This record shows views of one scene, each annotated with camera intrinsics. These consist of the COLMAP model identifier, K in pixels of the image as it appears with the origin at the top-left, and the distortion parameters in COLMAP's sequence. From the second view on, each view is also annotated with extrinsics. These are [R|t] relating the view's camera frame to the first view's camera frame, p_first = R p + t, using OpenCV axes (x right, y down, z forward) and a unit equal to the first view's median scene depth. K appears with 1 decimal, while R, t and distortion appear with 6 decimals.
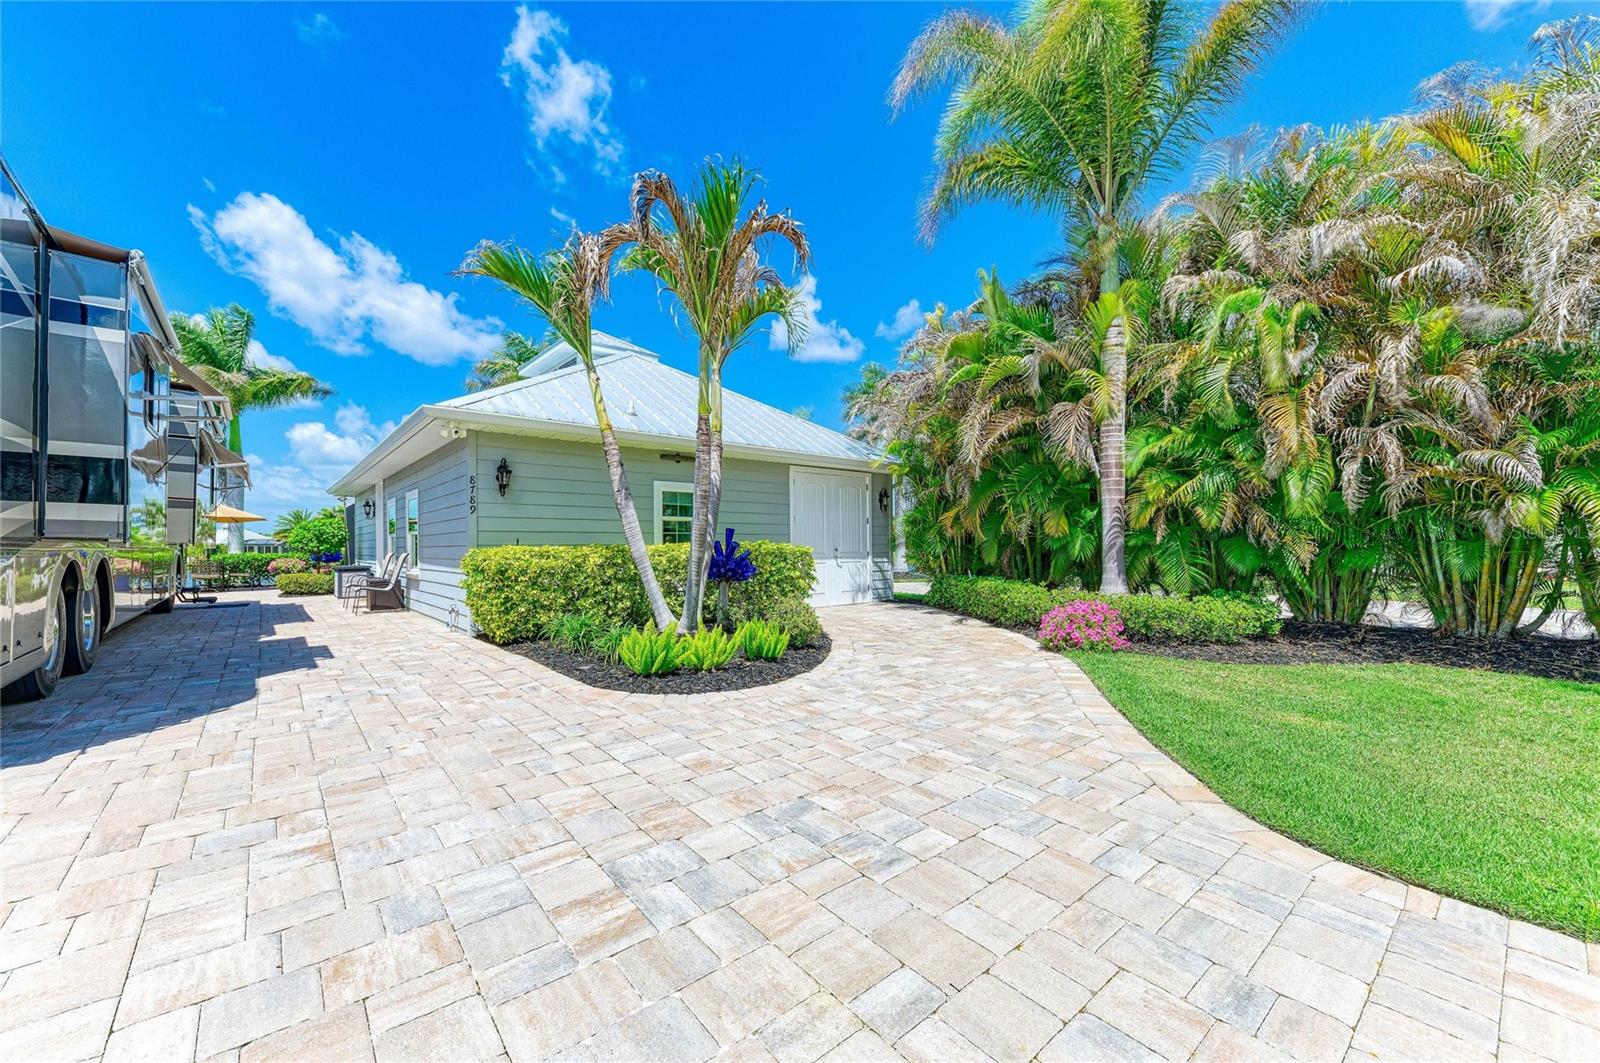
lens RADIAL K [[630.4, 0, 808.3], [0, 630.4, 543.3], [0, 0, 1]] dist [0.005860, -0.000537]
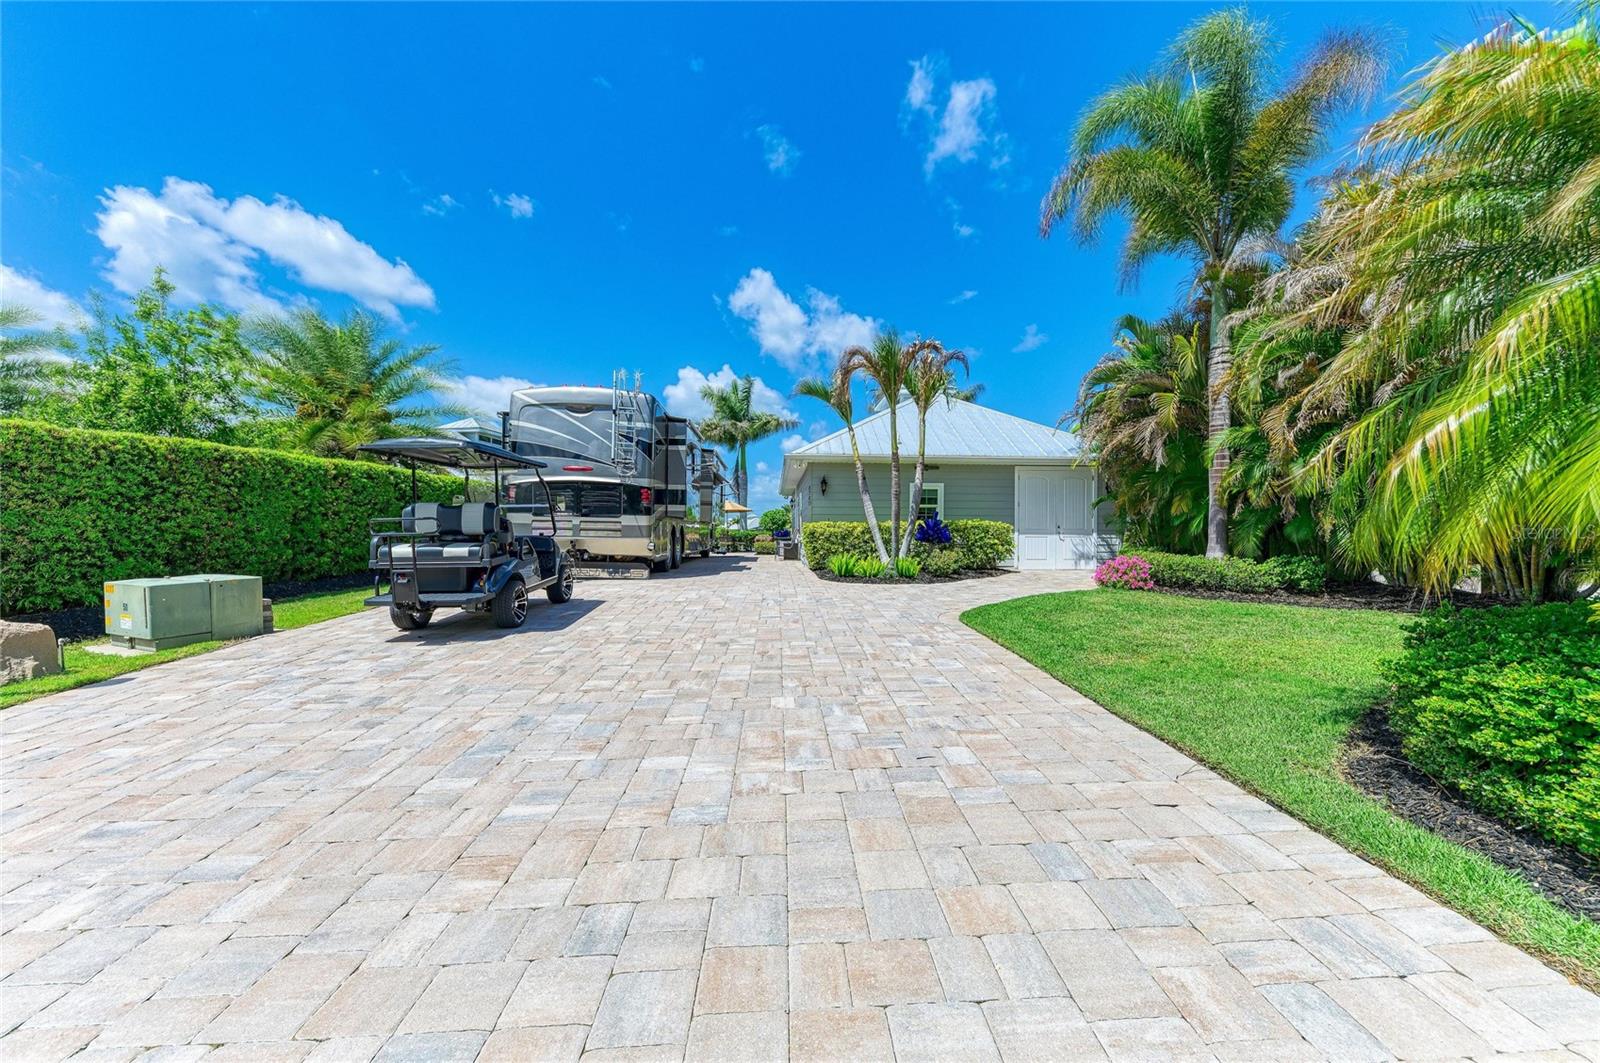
lens RADIAL K [[630.4, 0, 808.3], [0, 630.4, 543.3], [0, 0, 1]] dist [0.005860, -0.000537]
pose [[0.791751, 0.016701, -0.610616, 0.774261], [-0.005299, 0.999776, 0.020474, 0.035195], [0.610822, -0.012975, 0.791662, -0.644583]]
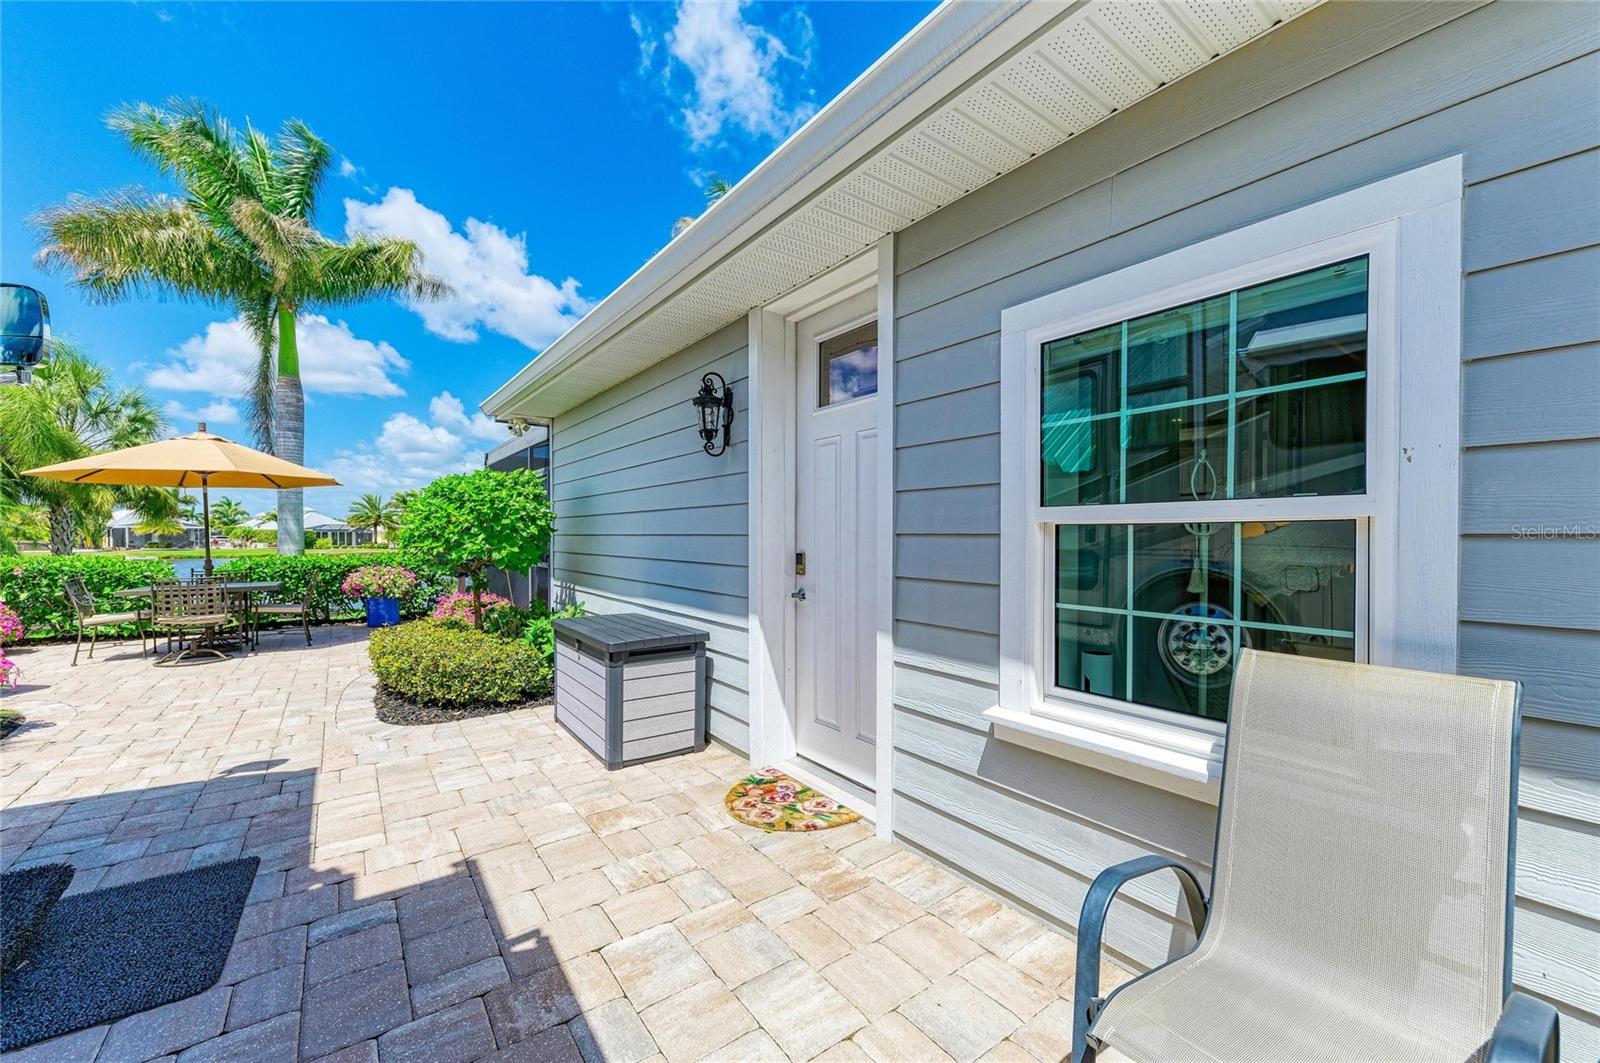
lens RADIAL K [[637.0, 0, 803.8], [0, 637.0, 537.9], [0, 0, 1]] dist [0.010684, -0.000693]
pose [[0.996777, 0.006498, -0.079963, -1.361859], [-0.005676, 0.999929, 0.010505, -0.014245], [0.080026, -0.010017, 0.996742, 1.587284]]
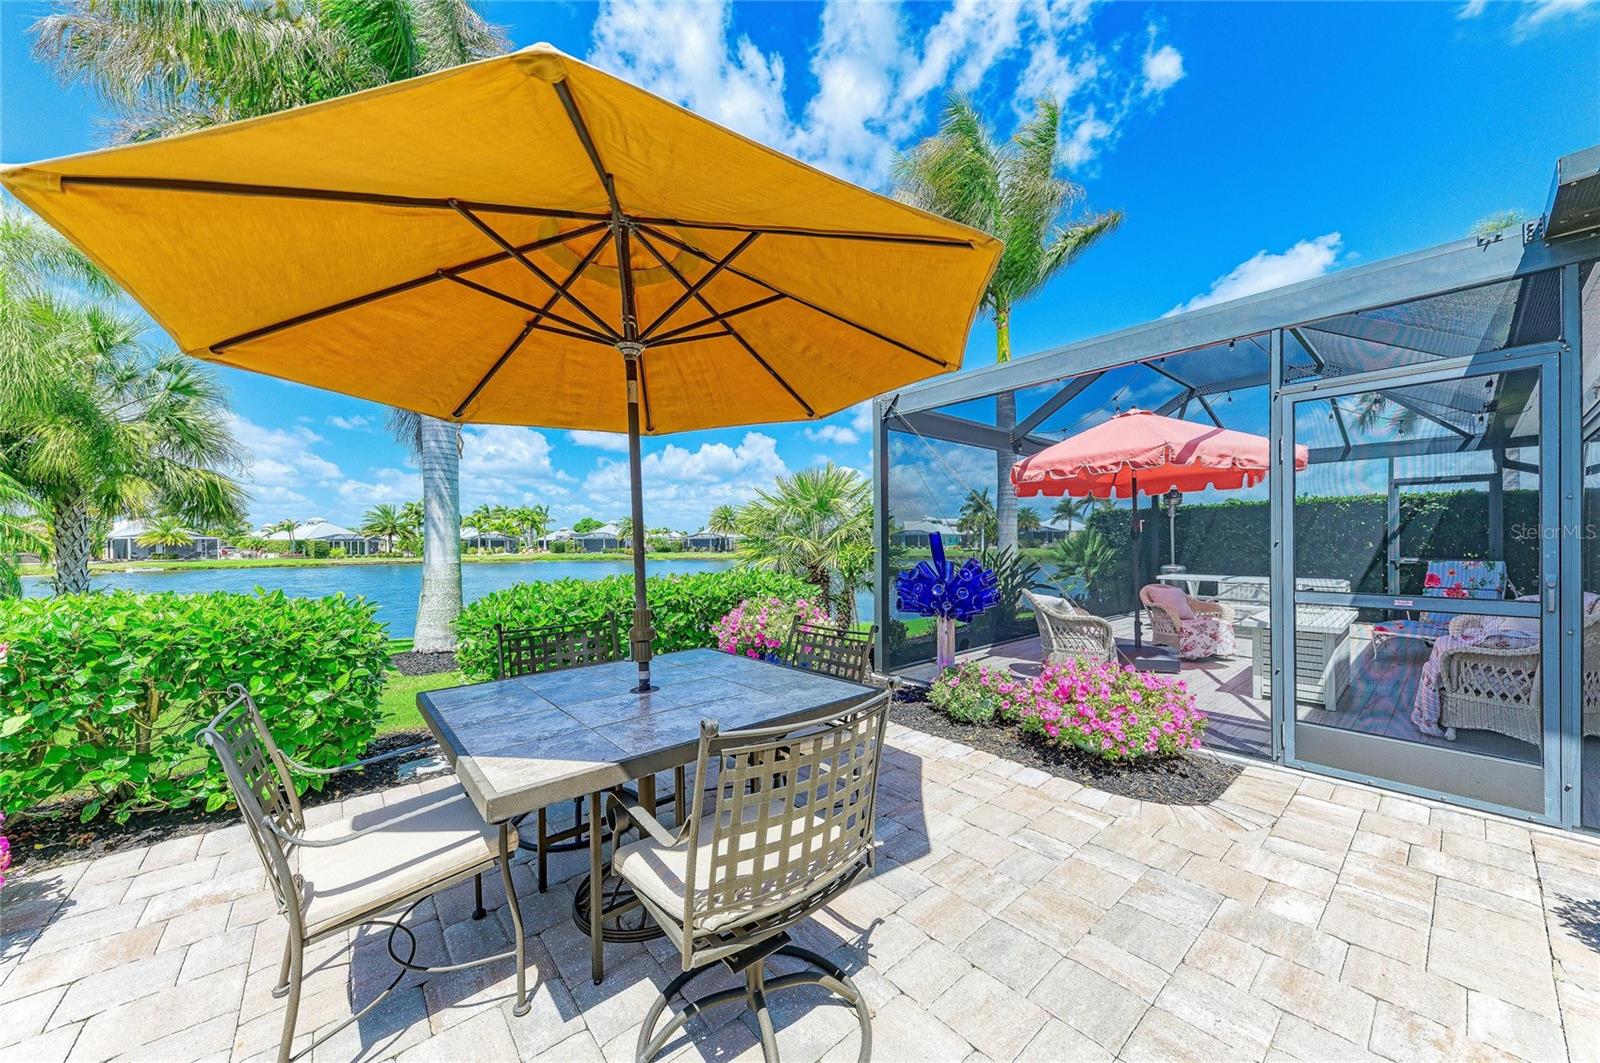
lens RADIAL K [[555.5, 0, 805.9], [0, 555.5, 543.4], [0, 0, 1]] dist [0.004269, -0.000089]
pose [[0.999991, -0.001879, -0.003672, -2.390554], [0.001914, 0.999953, 0.009531, 0.001158], [0.003654, -0.009537, 0.999948, 2.309237]]
